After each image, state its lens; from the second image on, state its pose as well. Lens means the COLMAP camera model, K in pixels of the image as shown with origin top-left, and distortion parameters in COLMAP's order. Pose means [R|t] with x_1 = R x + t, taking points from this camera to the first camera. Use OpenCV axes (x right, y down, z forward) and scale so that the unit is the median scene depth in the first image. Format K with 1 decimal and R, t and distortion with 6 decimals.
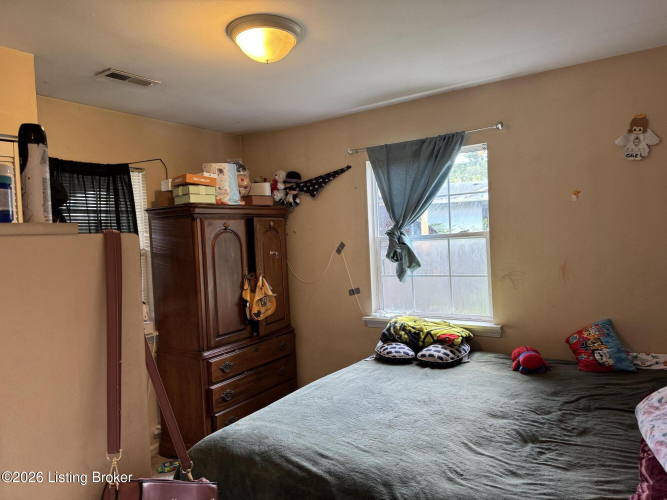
lens RADIAL K [[484.0, 0, 333.5], [0, 484.0, 250.0], [0, 0, 1]] dist [0.141399, -0.177304]
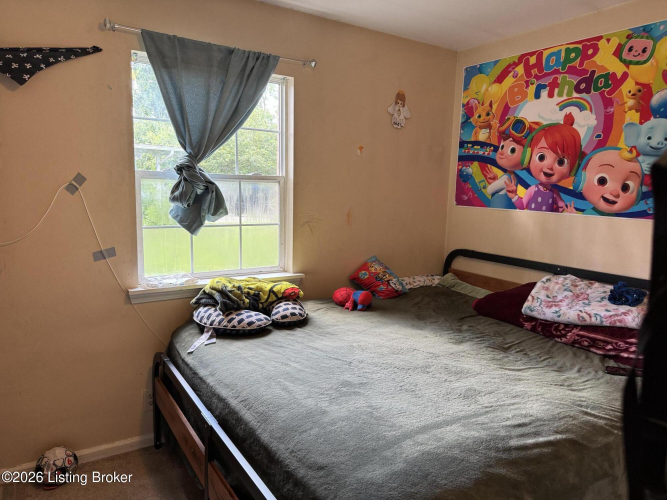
lens RADIAL K [[484.0, 0, 333.5], [0, 484.0, 250.0], [0, 0, 1]] dist [0.141399, -0.177304]
pose [[0.378946, -0.060939, 0.923410, -0.540643], [-0.016204, 0.997240, 0.072460, 0.035905], [-0.925277, -0.042421, 0.376913, 0.587099]]
